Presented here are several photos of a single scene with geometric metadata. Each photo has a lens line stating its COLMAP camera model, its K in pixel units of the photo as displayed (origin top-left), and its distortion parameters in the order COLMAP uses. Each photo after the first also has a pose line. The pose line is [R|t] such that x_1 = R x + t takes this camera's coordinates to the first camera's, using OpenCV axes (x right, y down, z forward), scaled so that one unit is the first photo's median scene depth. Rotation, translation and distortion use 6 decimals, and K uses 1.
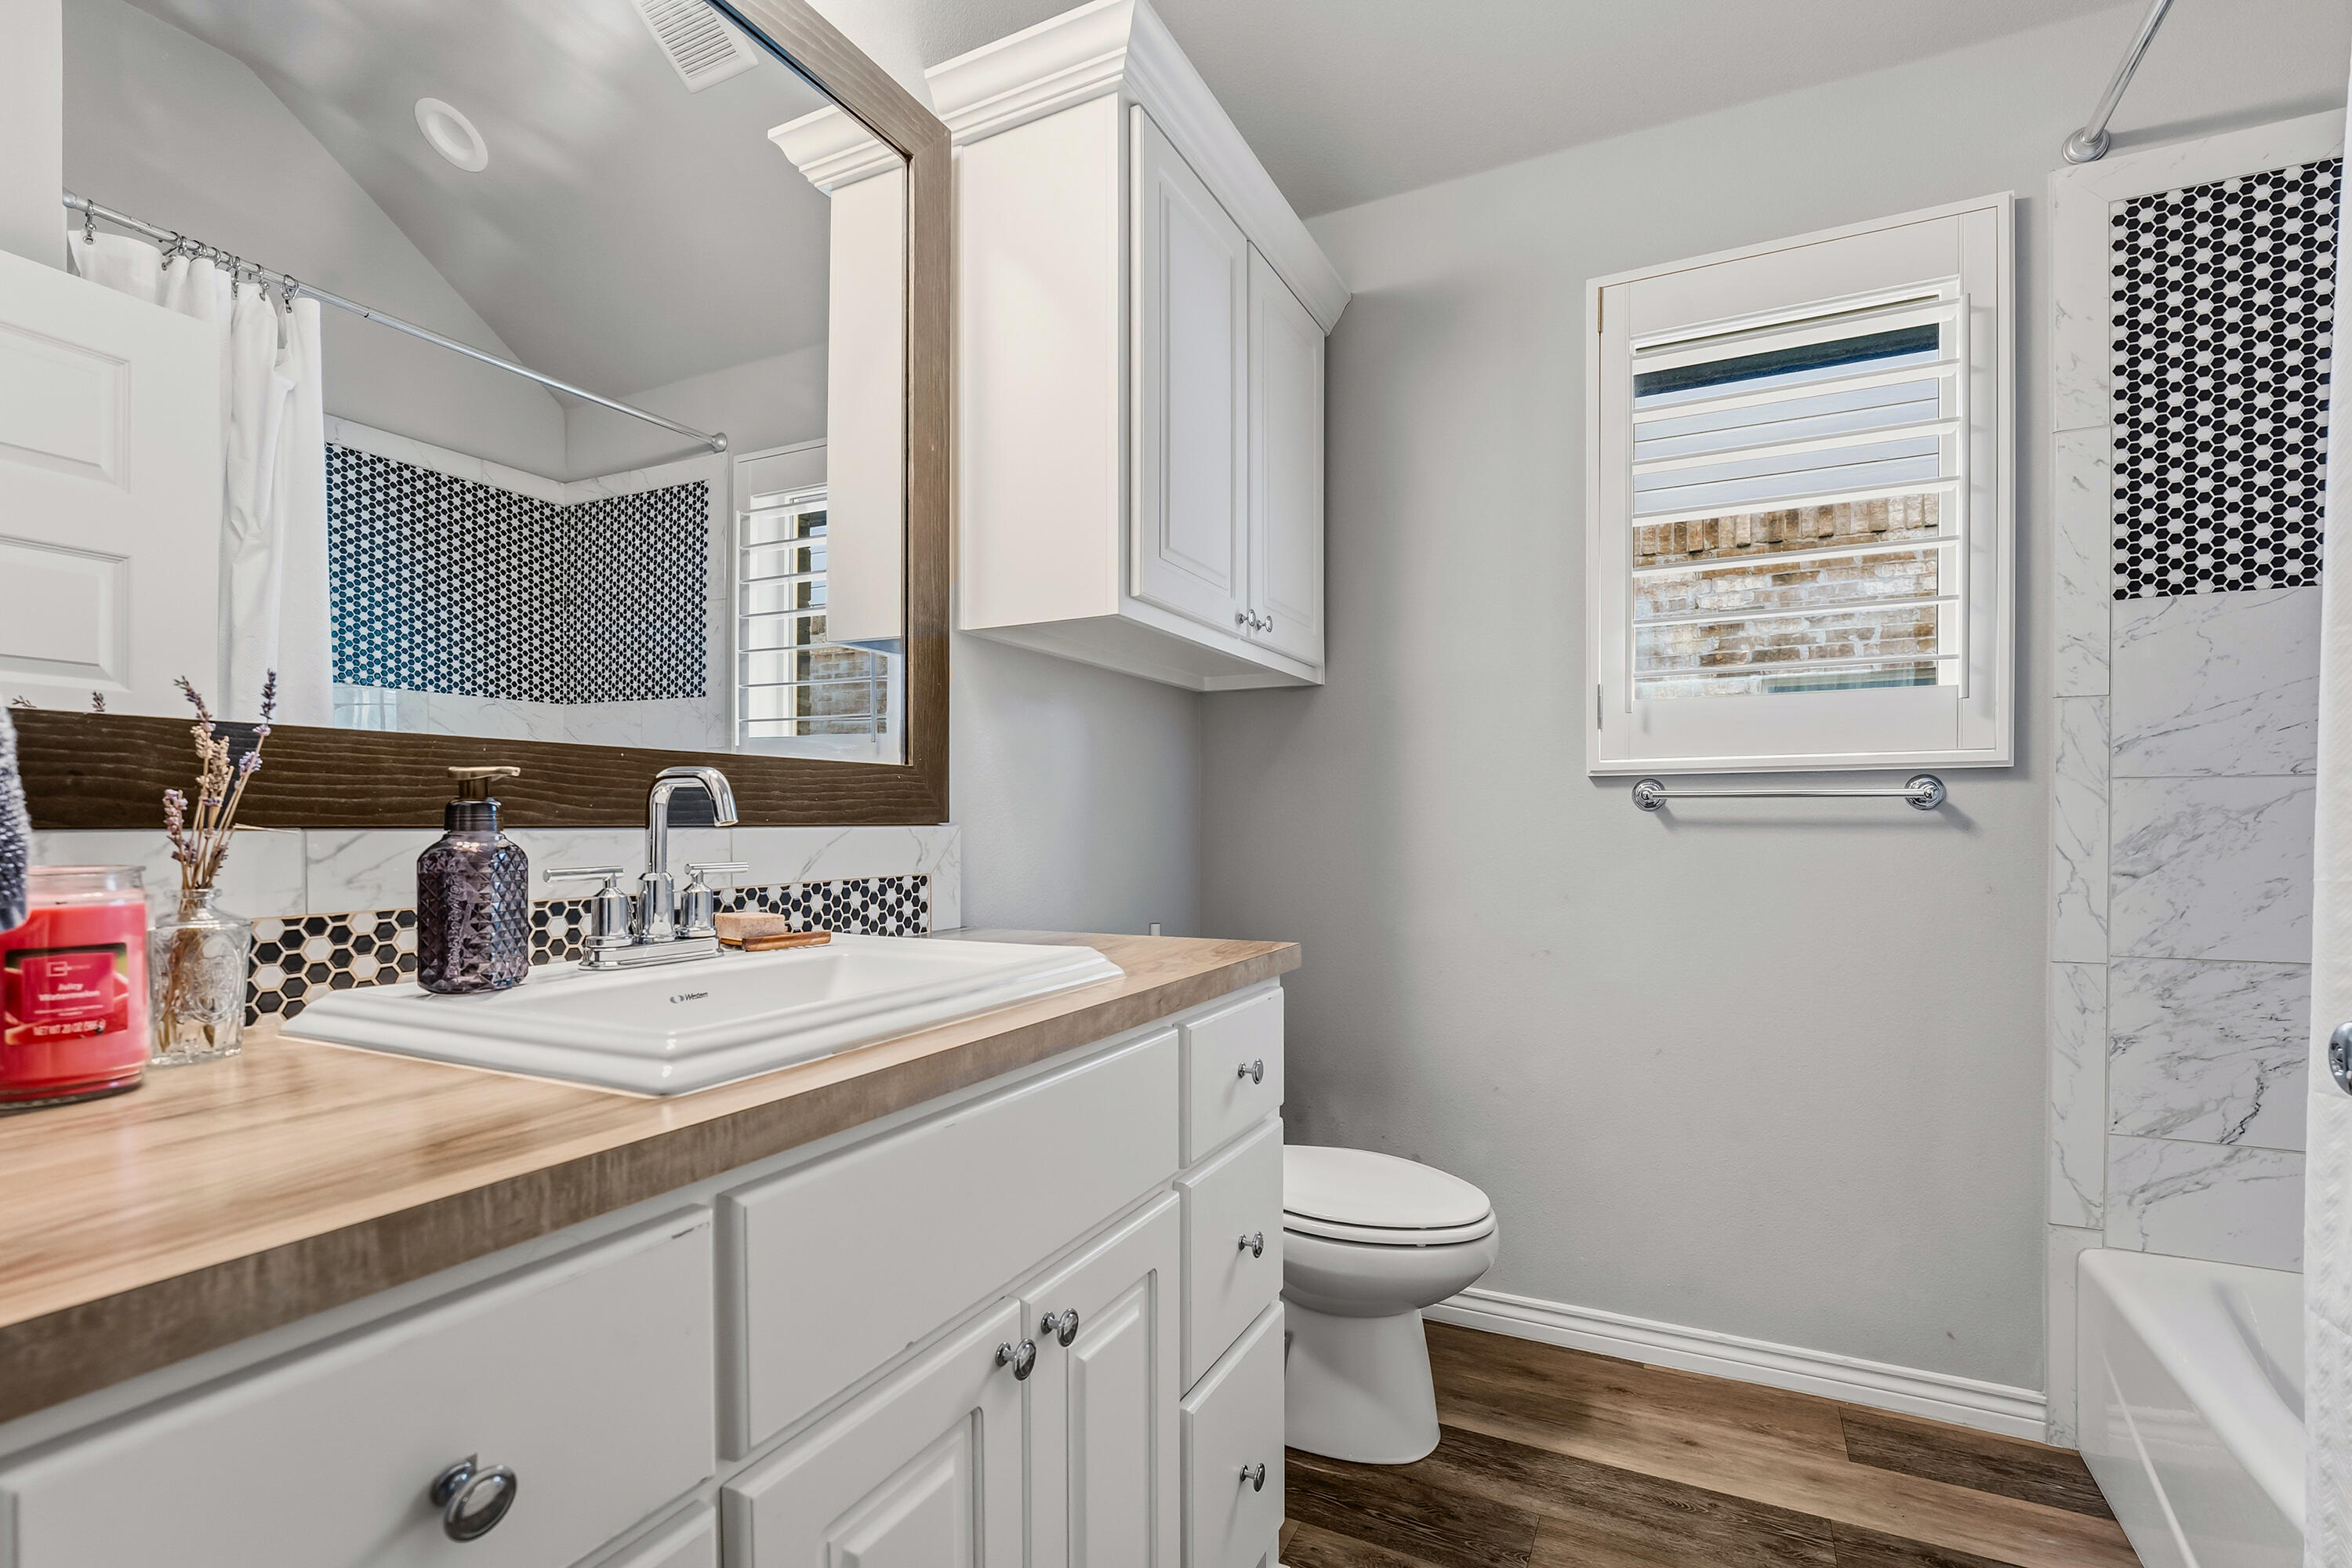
lens RADIAL K [[1087.1, 0, 1154.1], [0, 1087.1, 816.8], [0, 0, 1]] dist [-0.003075, -0.000251]
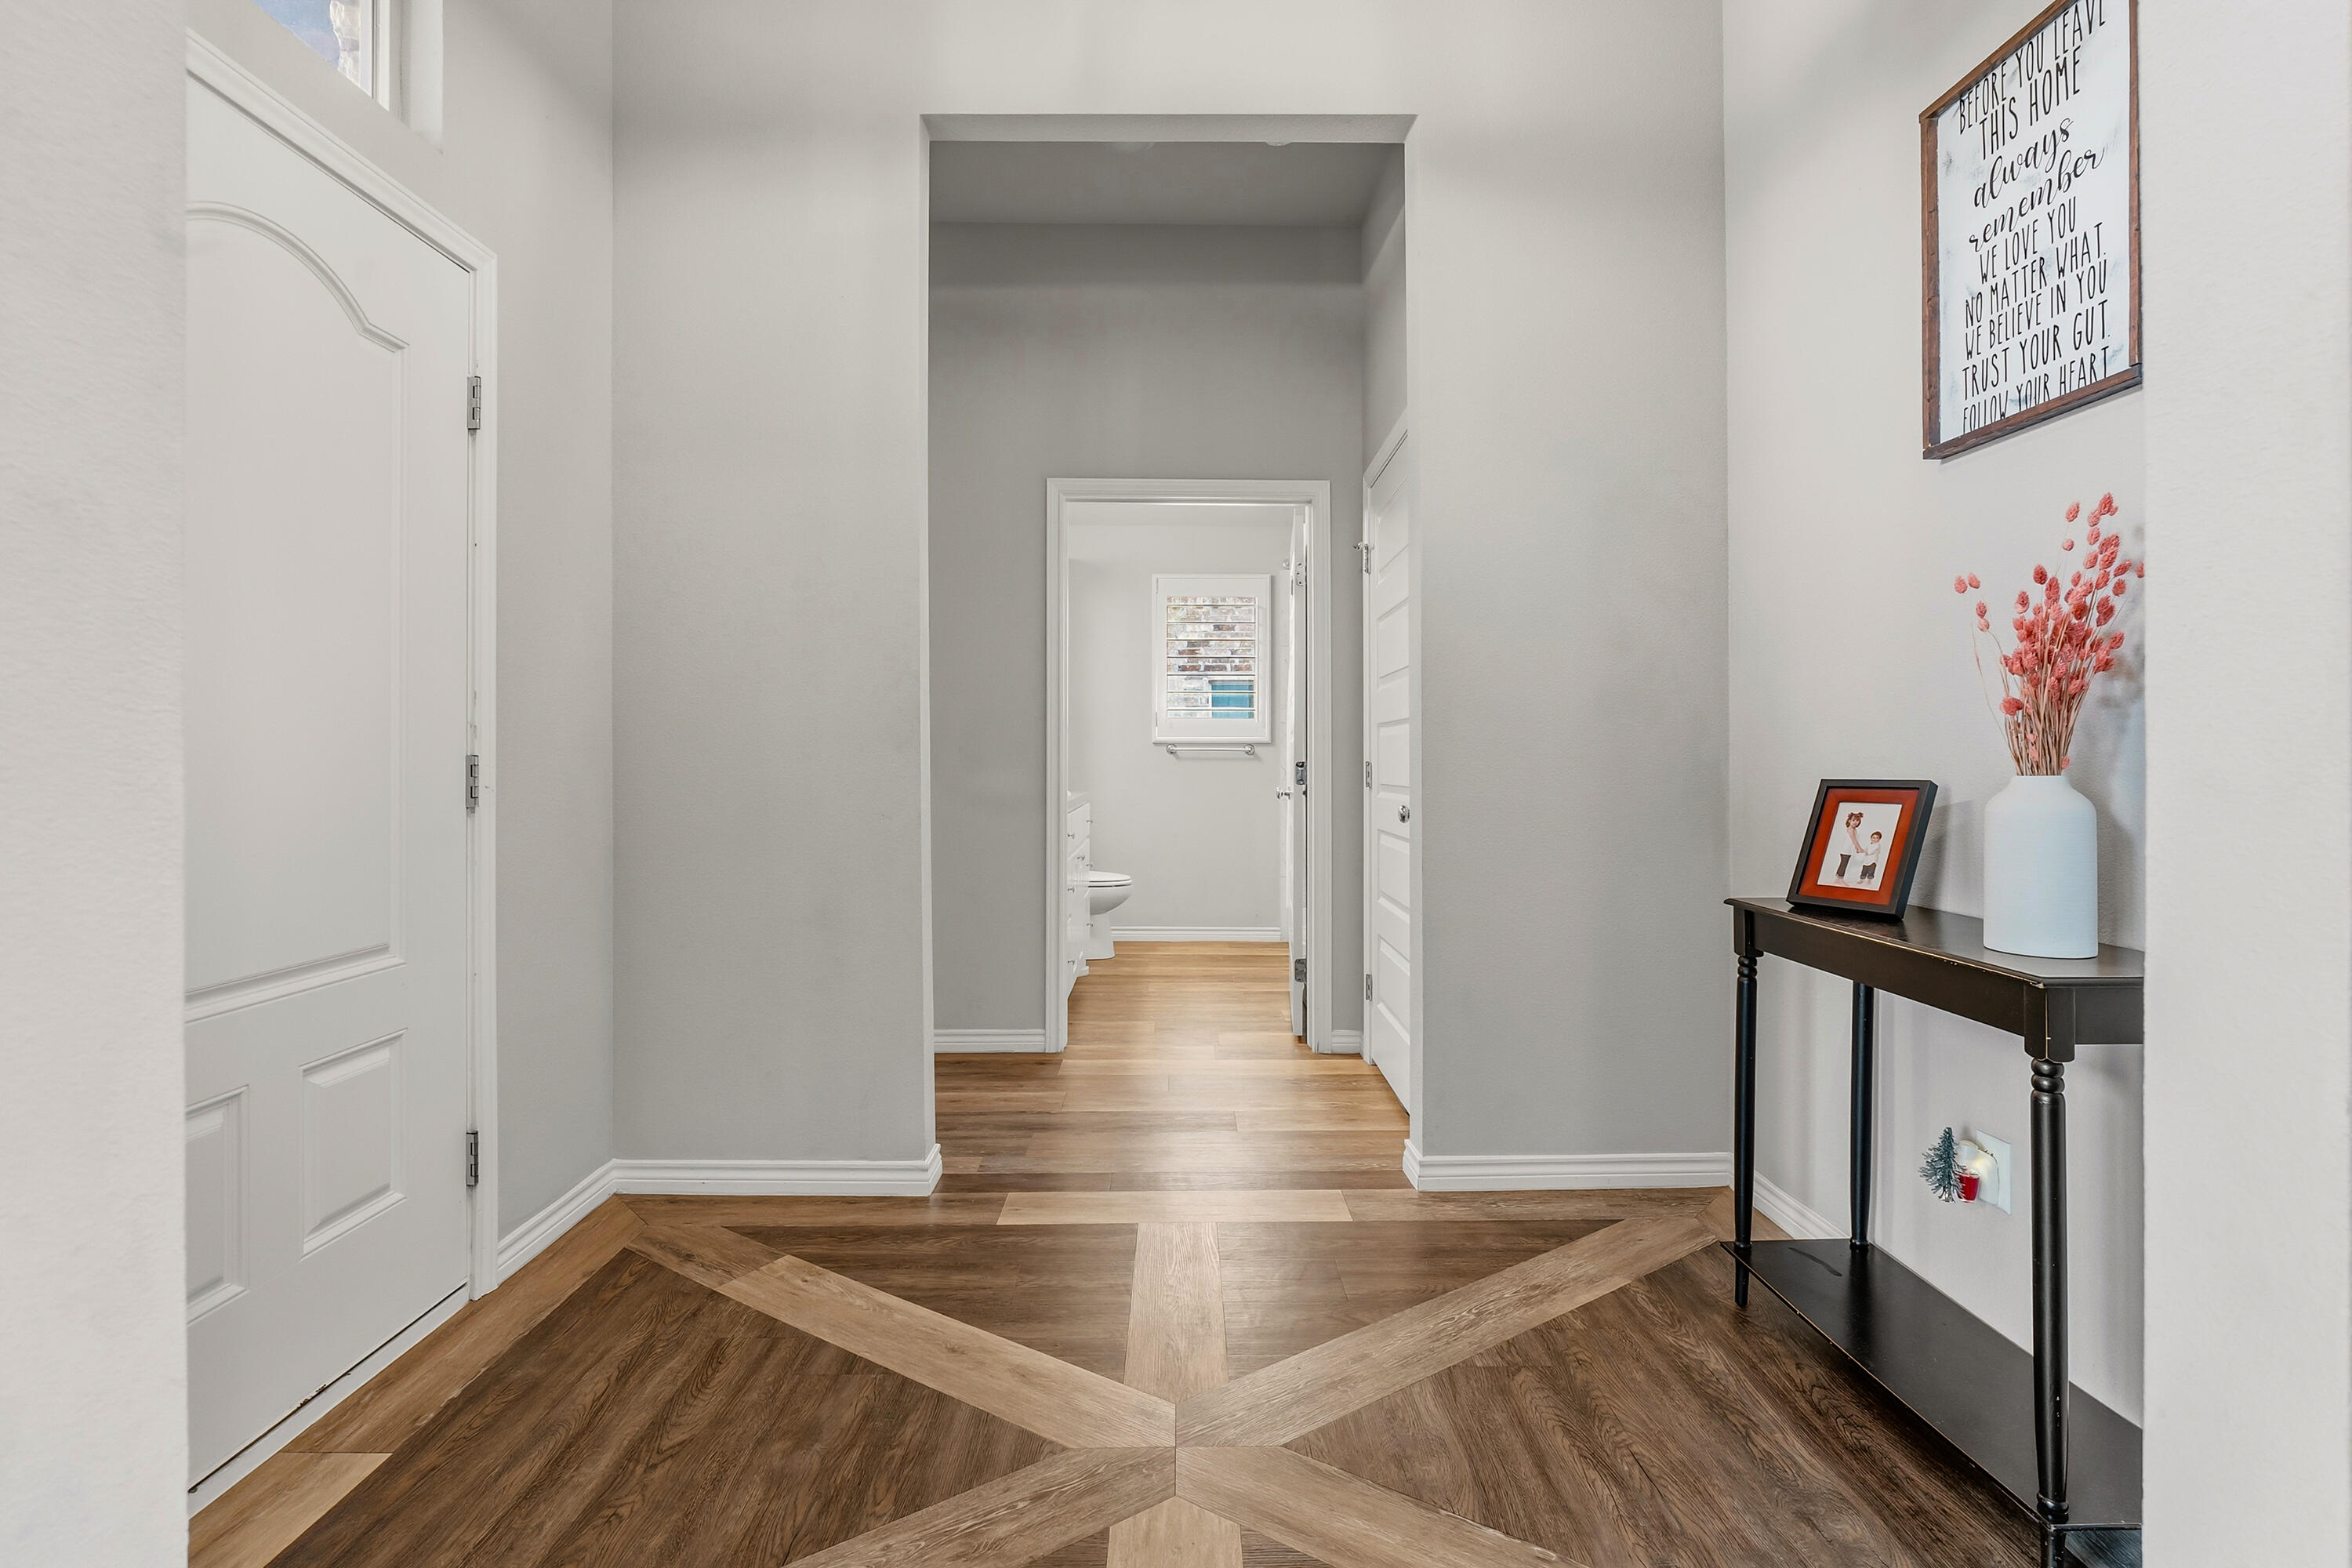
lens RADIAL K [[1060.1, 0, 1176.0], [0, 1060.1, 784.0], [0, 0, 1]] dist [-0.004514, -0.000303]
pose [[0.888464, -0.012701, 0.458770, -0.872356], [0.002459, 0.999734, 0.022916, 0.006489], [-0.458939, -0.019231, 0.888260, -1.590975]]
